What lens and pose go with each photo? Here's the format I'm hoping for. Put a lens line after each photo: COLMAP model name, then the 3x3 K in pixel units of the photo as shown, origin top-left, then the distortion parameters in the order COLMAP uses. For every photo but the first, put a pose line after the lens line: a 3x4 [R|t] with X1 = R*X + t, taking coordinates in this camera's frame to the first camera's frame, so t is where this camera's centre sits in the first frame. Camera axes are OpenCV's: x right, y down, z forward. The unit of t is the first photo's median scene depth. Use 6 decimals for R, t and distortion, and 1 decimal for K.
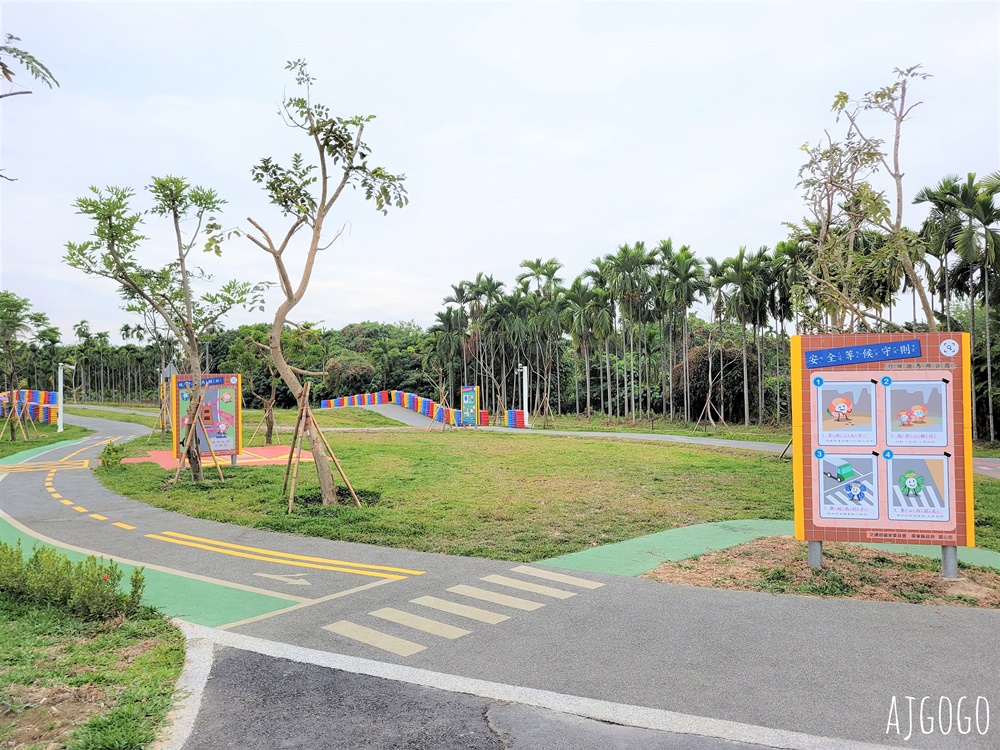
lens RADIAL K [[757.7, 0, 496.6], [0, 757.7, 372.5], [0, 0, 1]] dist [0.046324, -0.023323]
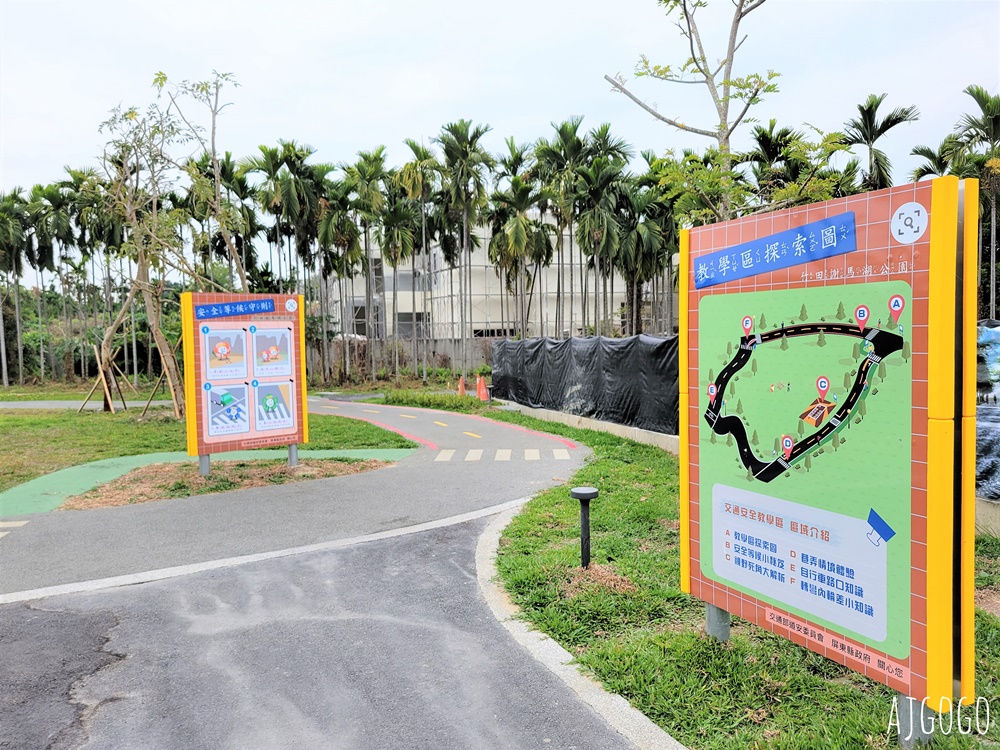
lens RADIAL K [[757.7, 0, 500.4], [0, 757.7, 374.7], [0, 0, 1]] dist [0.046324, -0.023323]
pose [[0.613787, -0.051717, 0.787776, -0.279605], [0.002922, 0.997994, 0.063242, 0.007704], [-0.789467, -0.036515, 0.612706, -0.166367]]
